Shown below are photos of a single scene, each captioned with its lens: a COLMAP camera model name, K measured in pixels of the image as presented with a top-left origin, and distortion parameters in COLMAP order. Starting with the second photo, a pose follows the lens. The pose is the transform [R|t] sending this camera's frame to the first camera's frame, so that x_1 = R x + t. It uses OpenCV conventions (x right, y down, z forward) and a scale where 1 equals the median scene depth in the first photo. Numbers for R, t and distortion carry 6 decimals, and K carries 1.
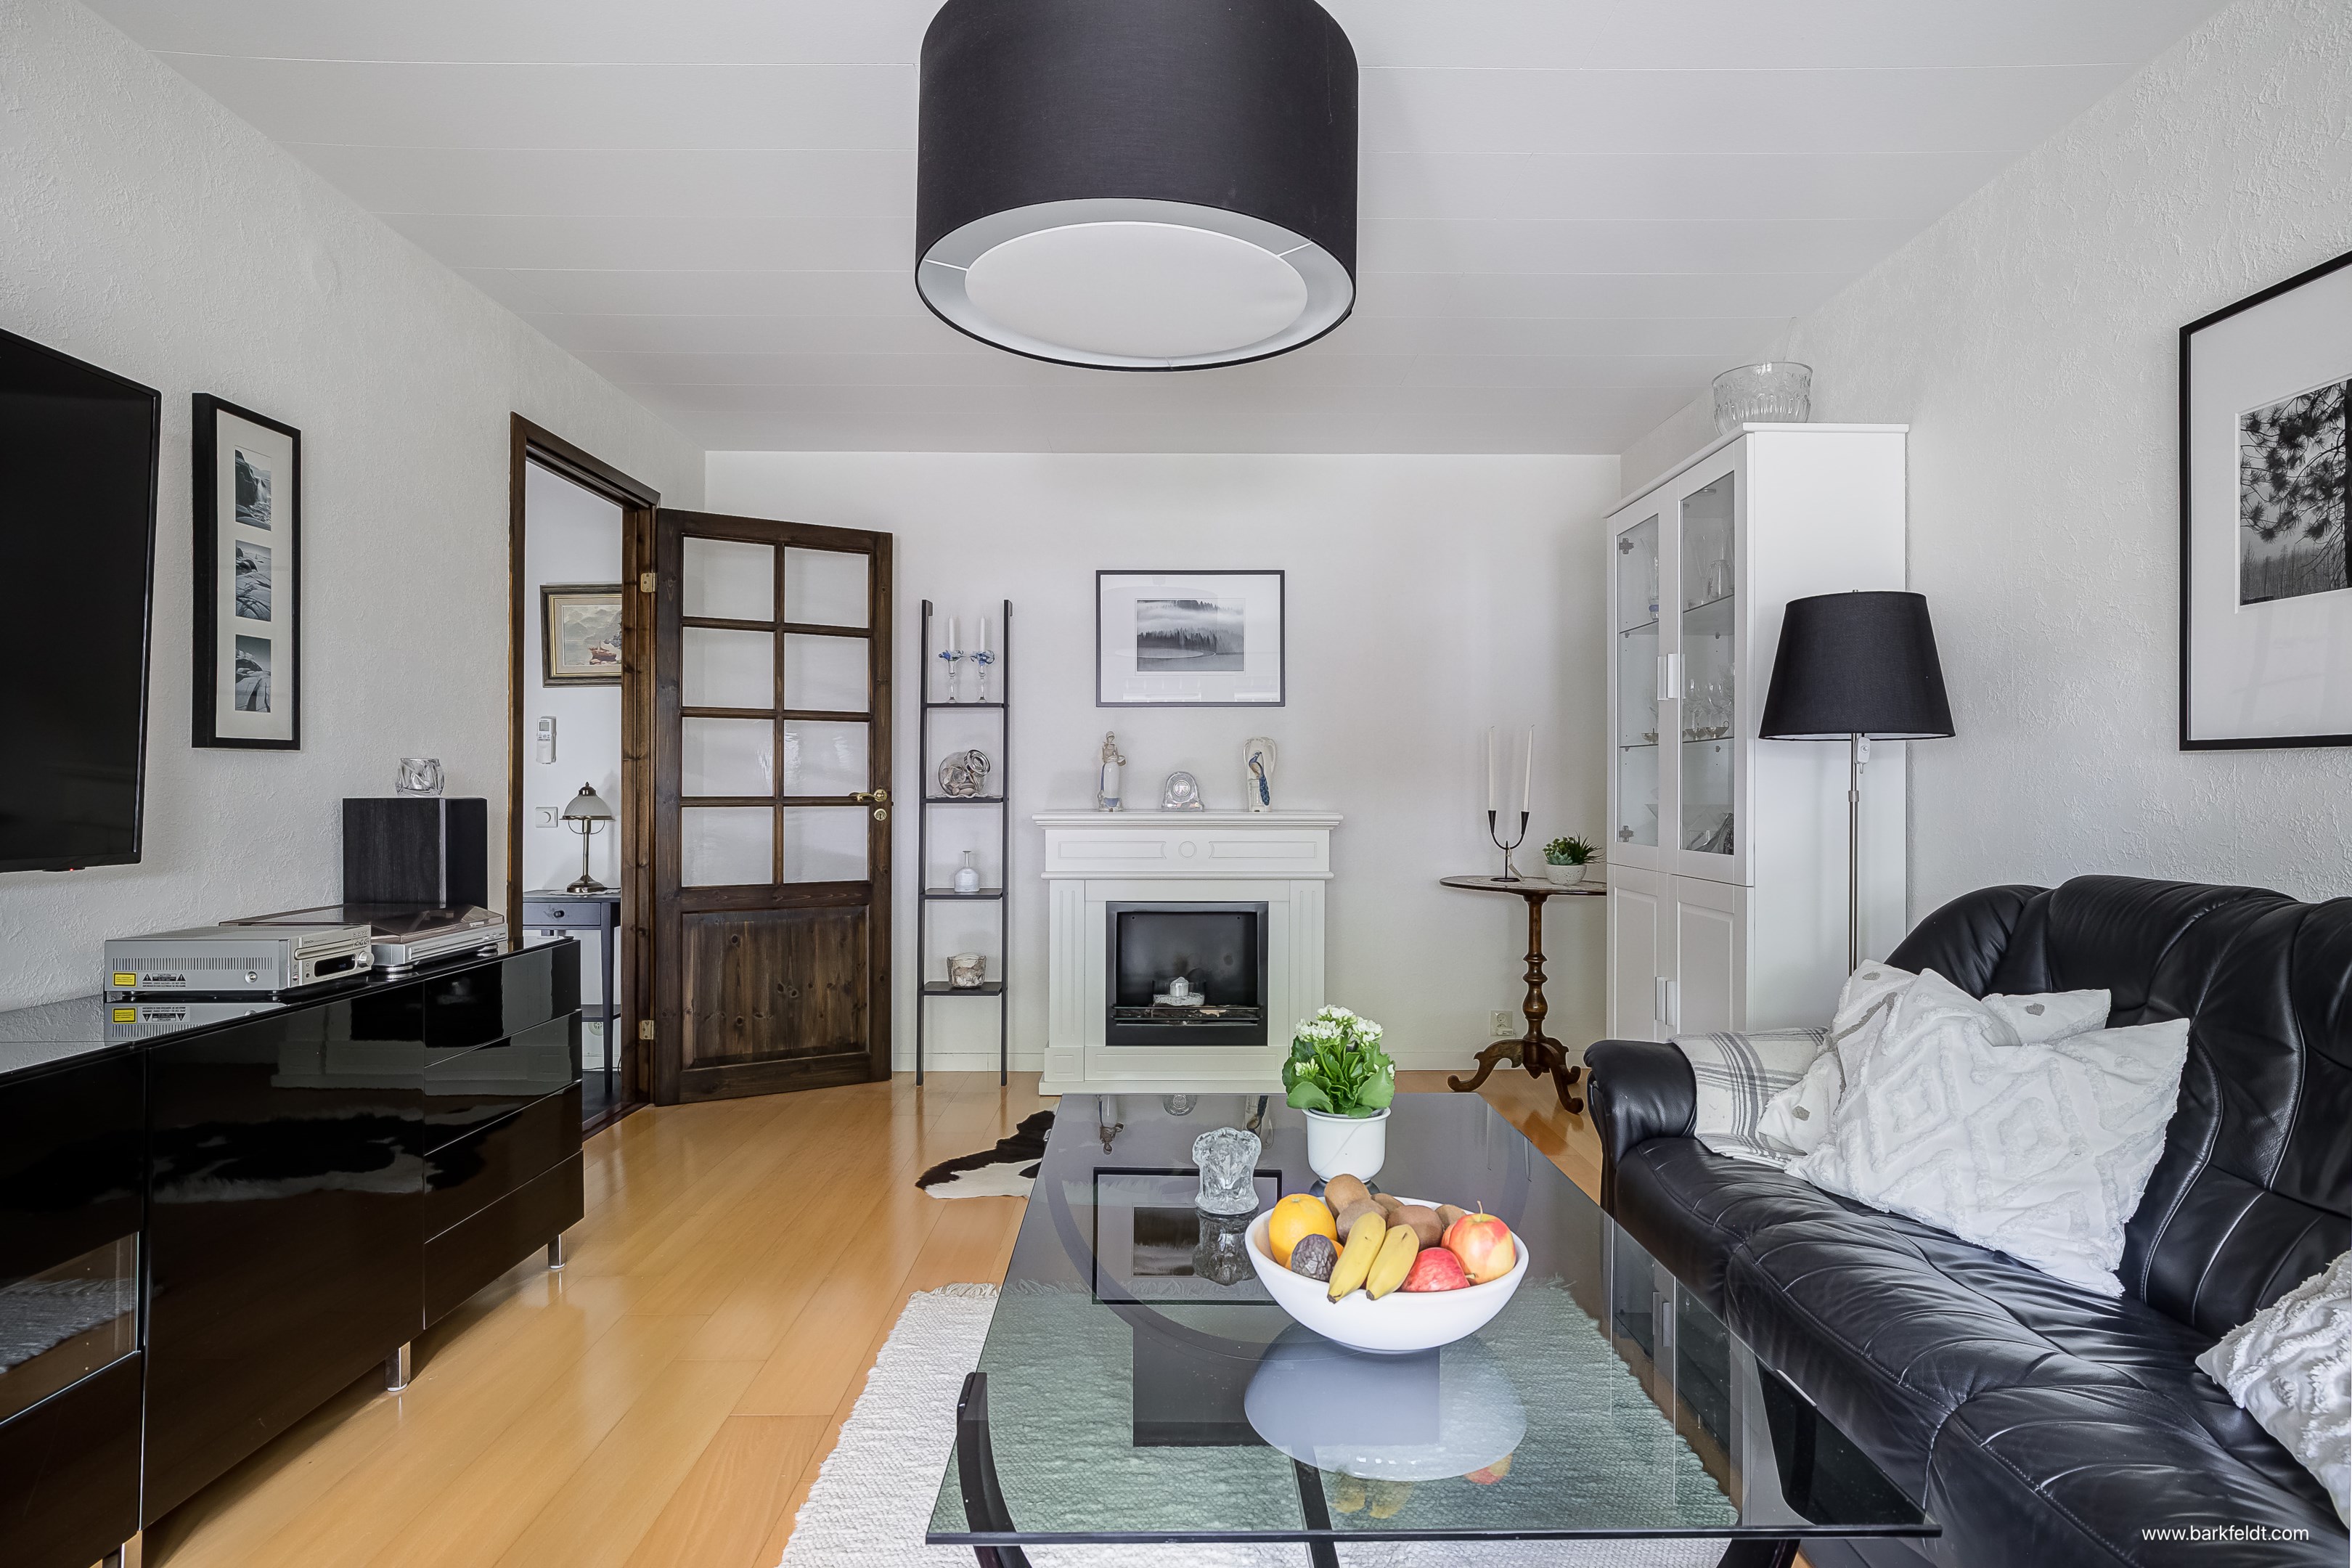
lens RADIAL K [[1275.2, 0, 1193.5], [0, 1275.2, 795.1], [0, 0, 1]] dist [0.018039, 0.000805]
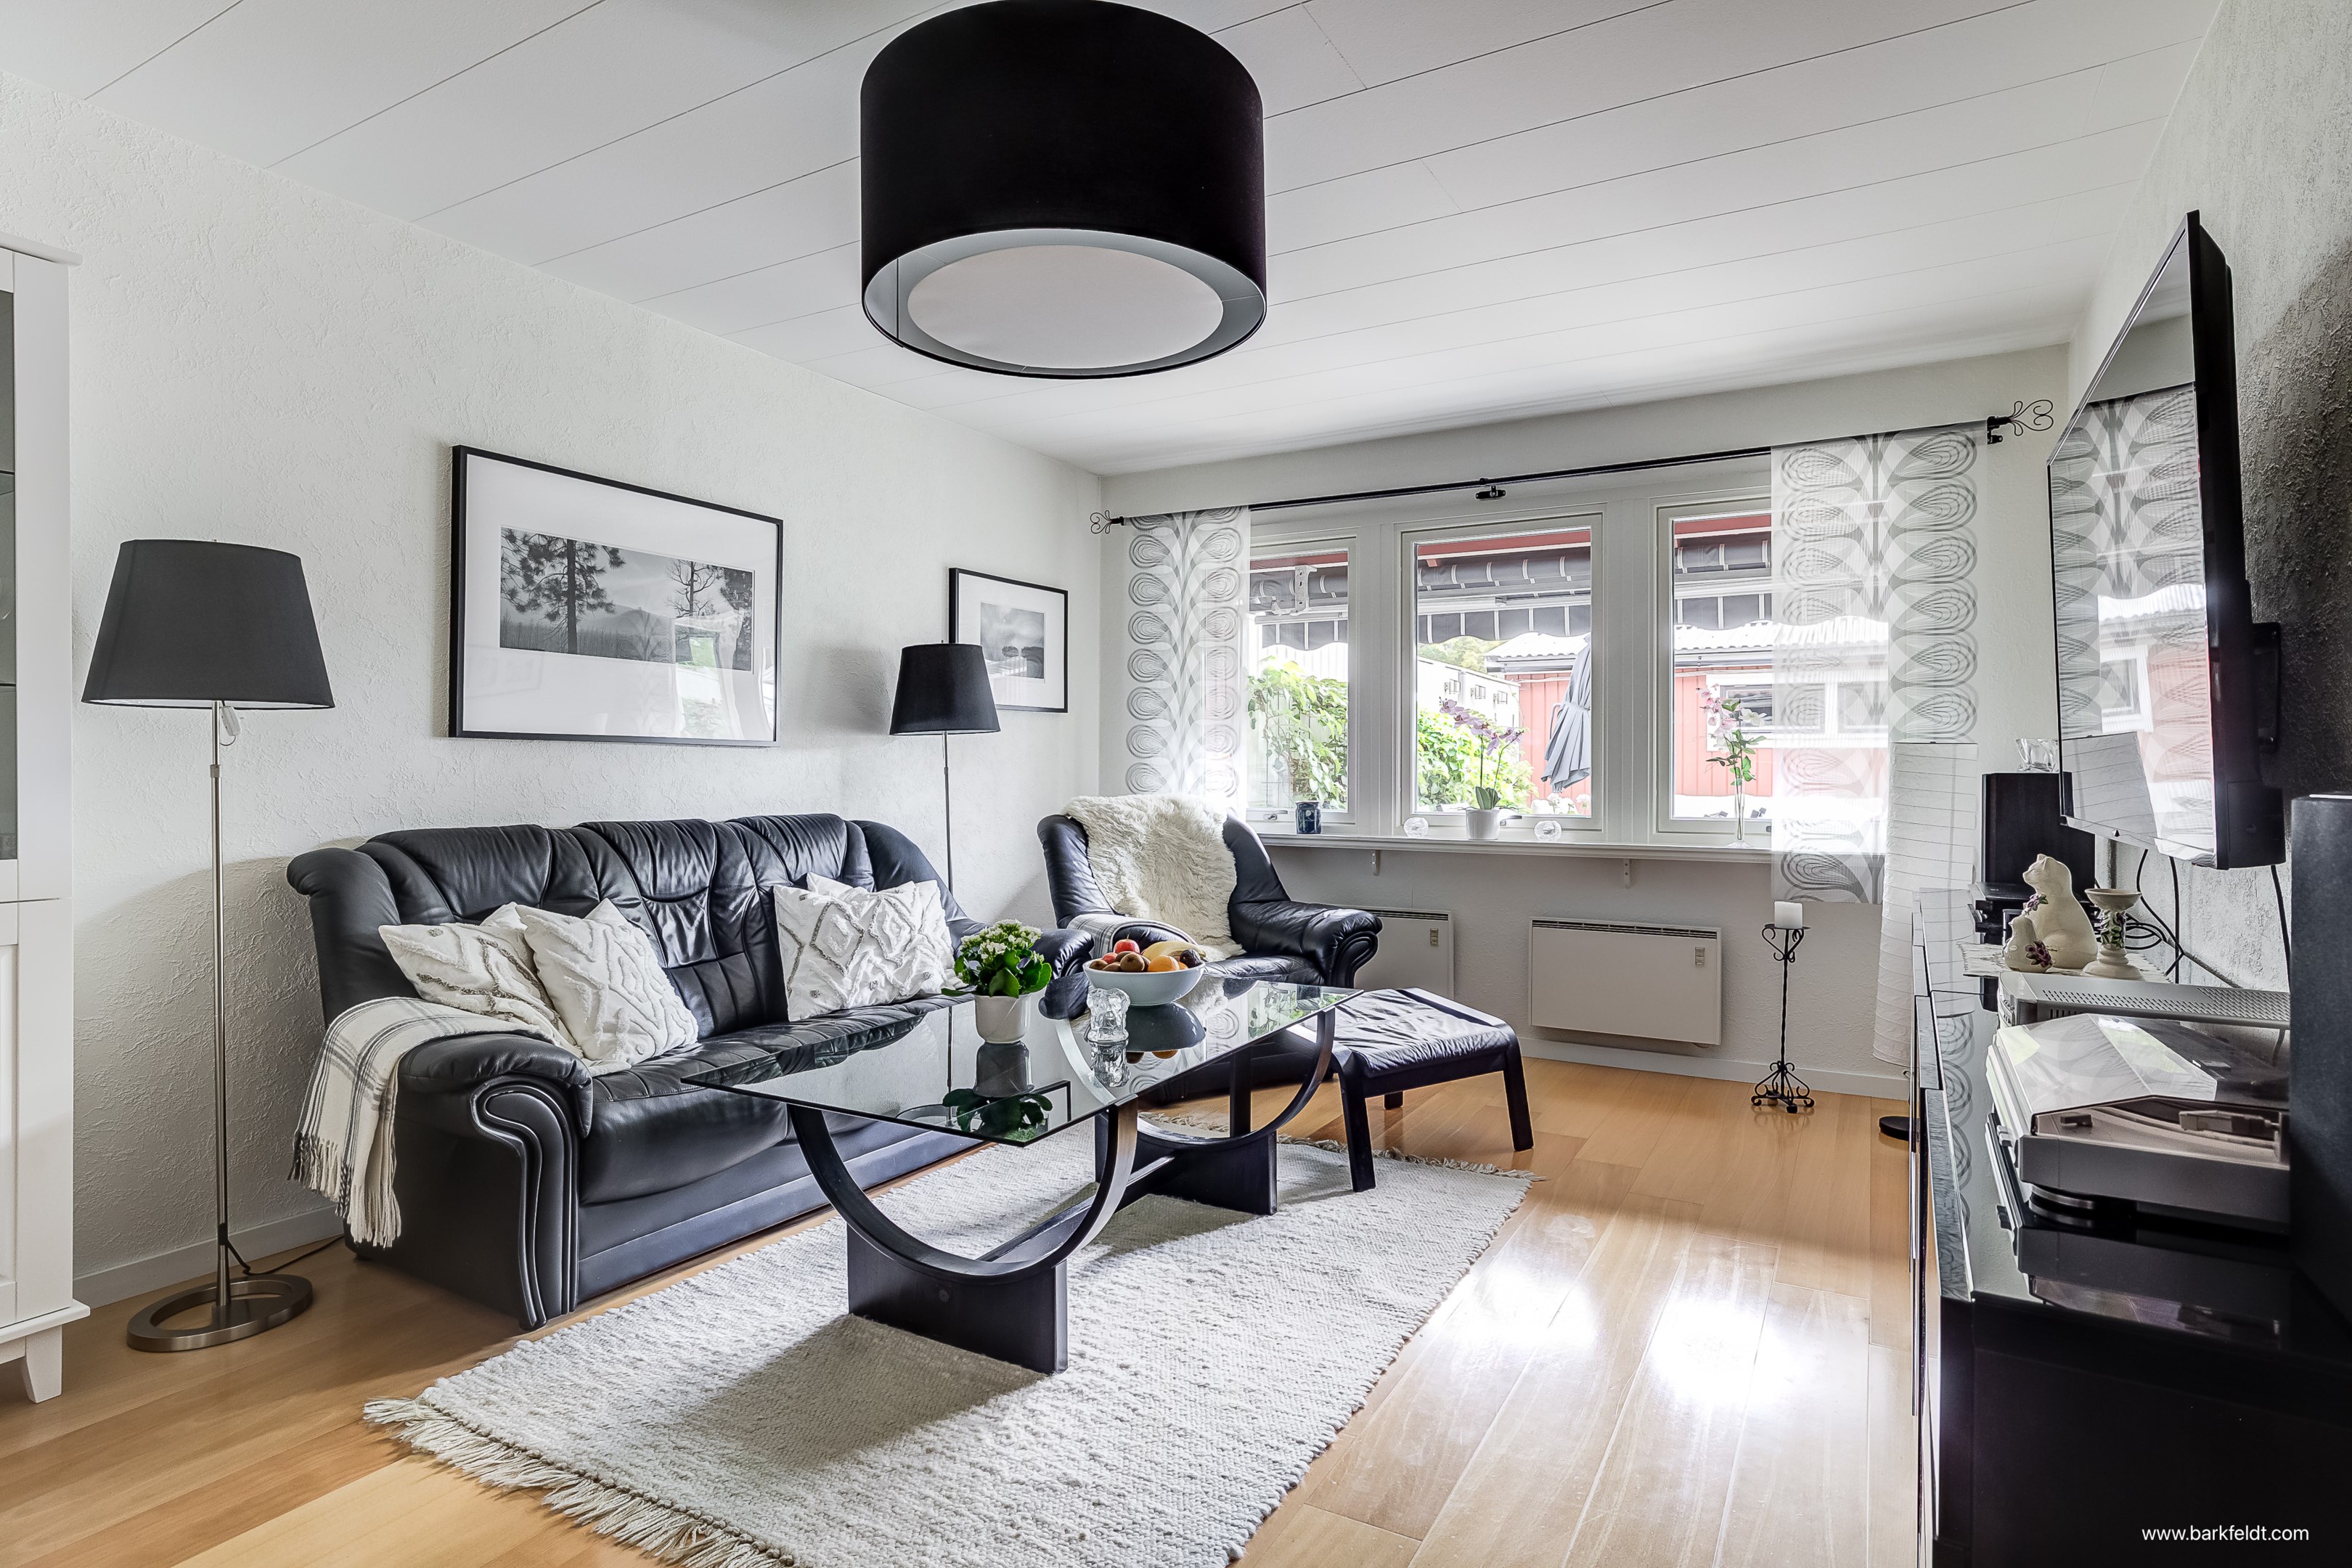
lens RADIAL K [[1219.5, 0, 1180.2], [0, 1219.5, 770.8], [0, 0, 1]] dist [-0.011332, 0.010056]
pose [[-0.845437, -0.008058, 0.534014, -0.692308], [-0.003594, 0.999949, 0.009400, -0.013361], [-0.534063, 0.006028, -0.845423, 1.837393]]
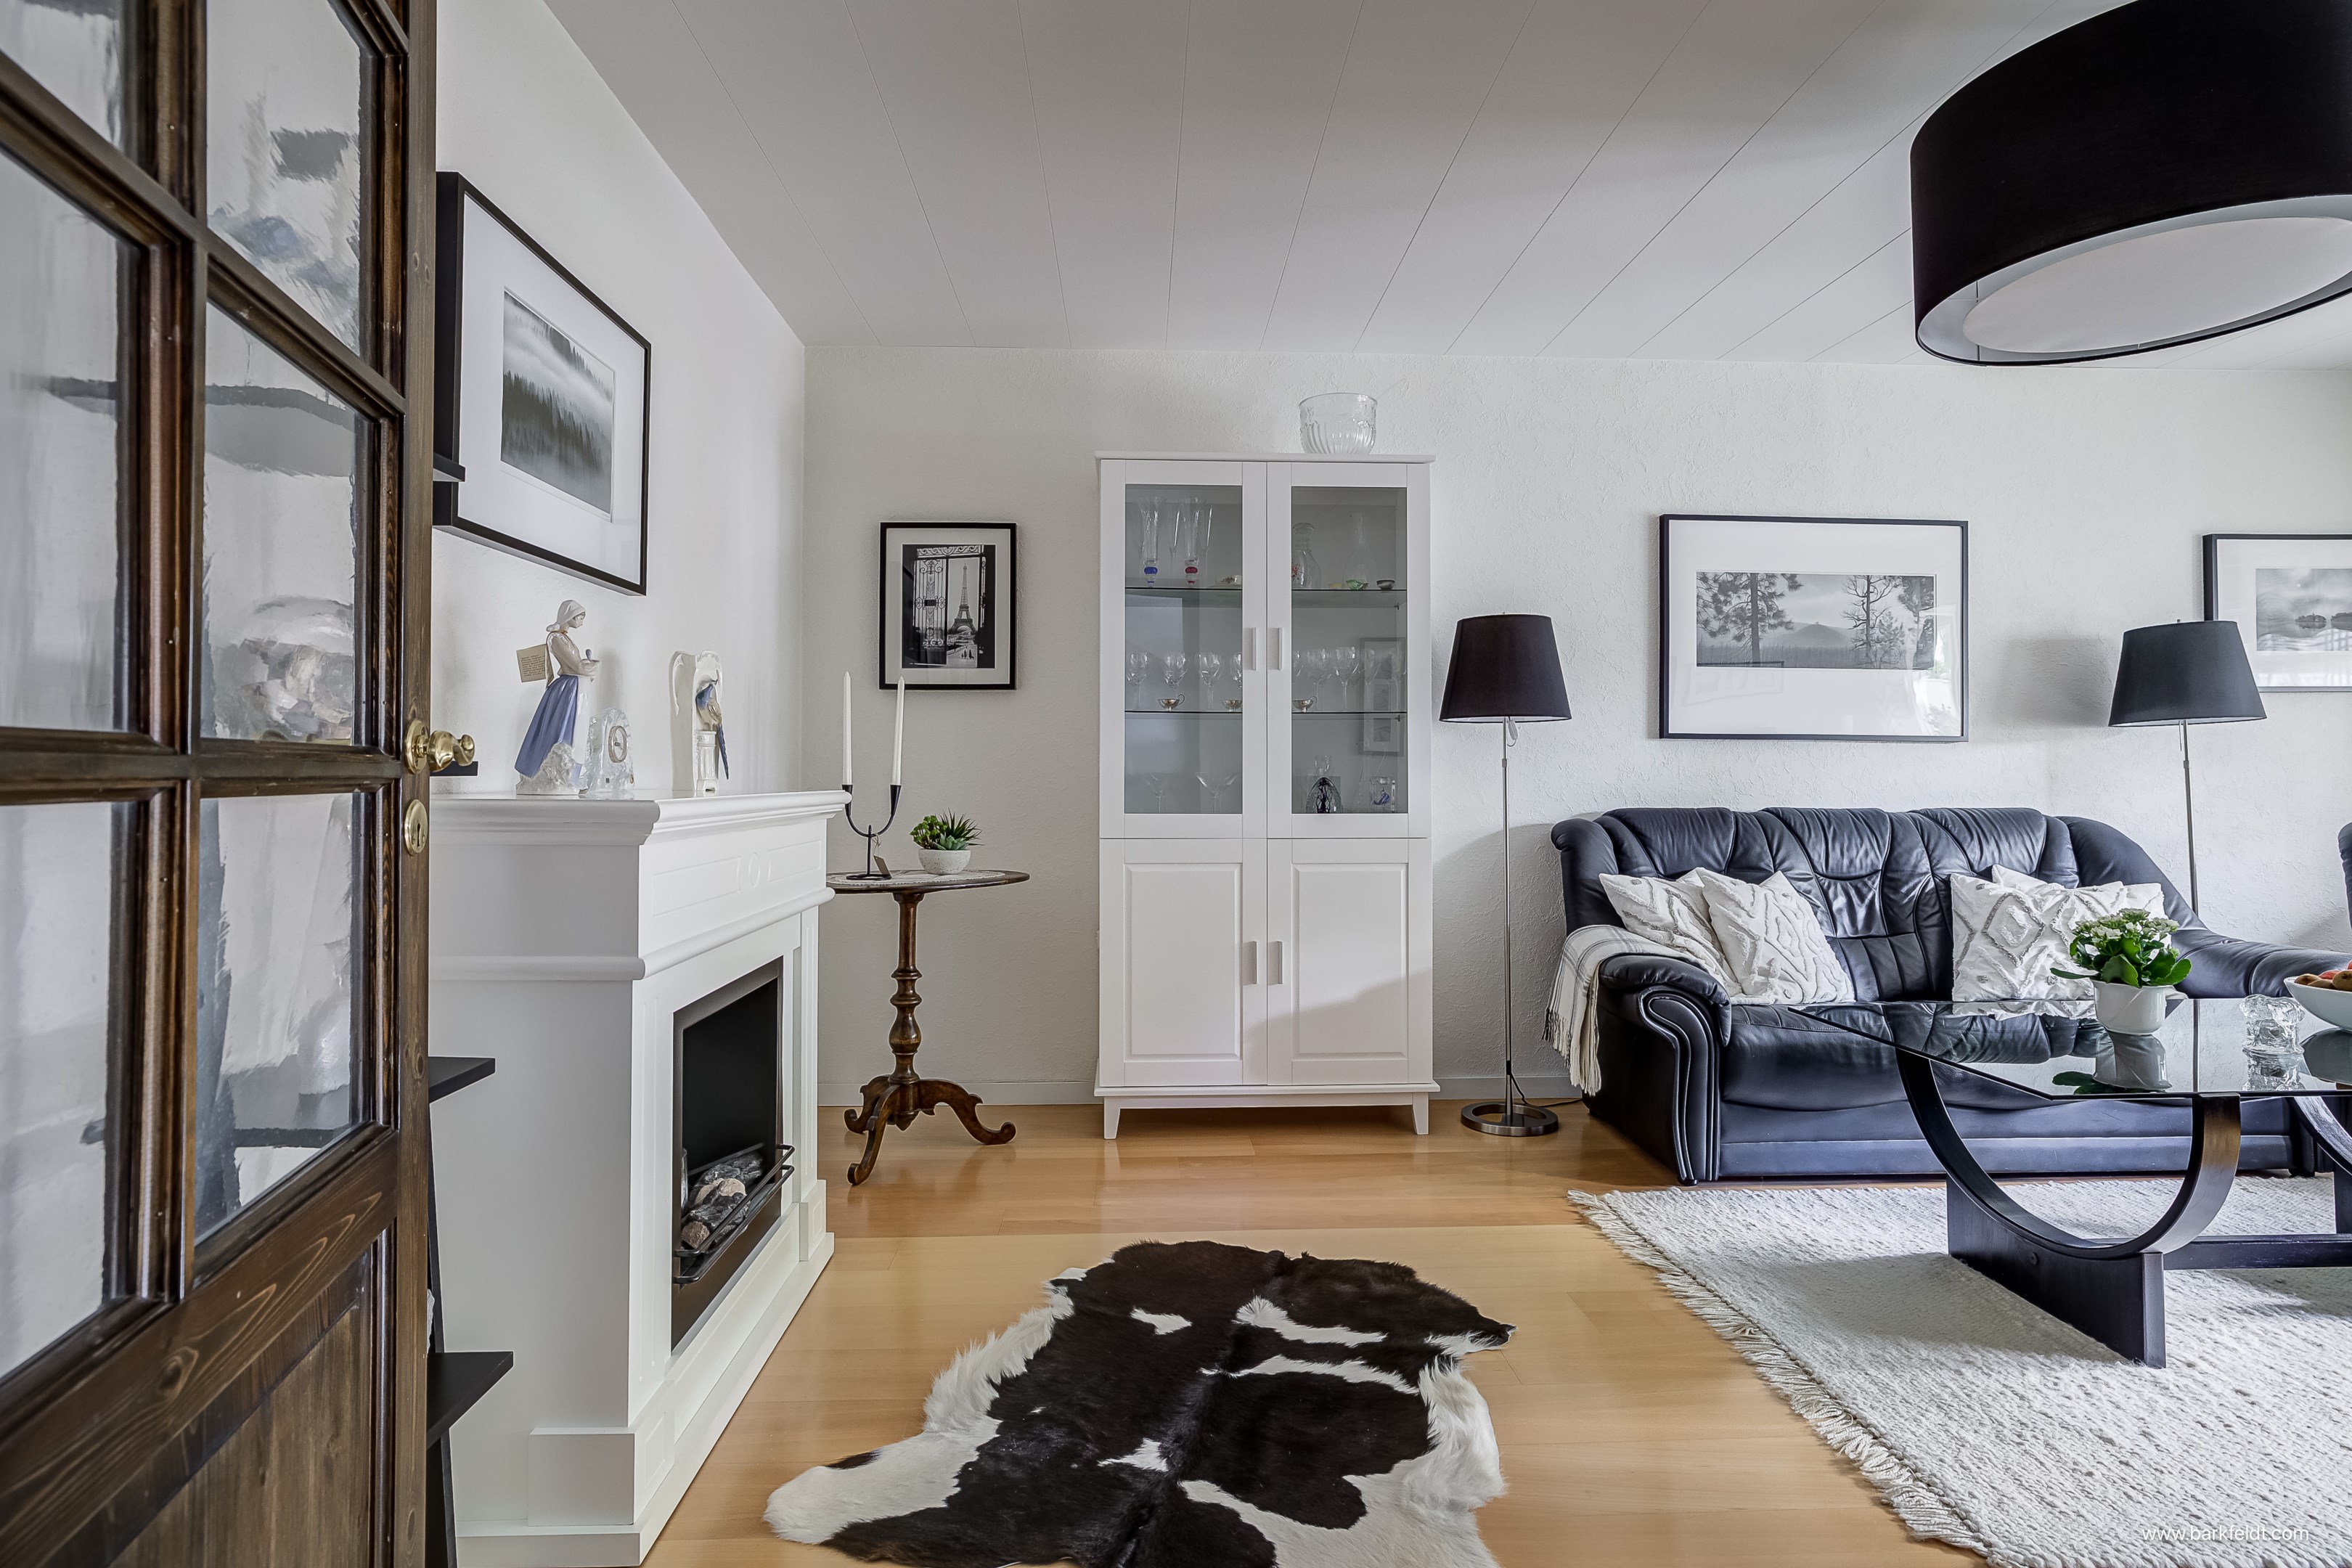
lens RADIAL K [[1219.5, 0, 1209.8], [0, 1219.5, 752.9], [0, 0, 1]] dist [-0.011332, 0.010056]
pose [[-0.026174, 0.015795, 0.999533, -1.056391], [0.004017, 0.999869, -0.015695, 0.012590], [-0.999649, 0.003604, -0.026234, 1.825192]]
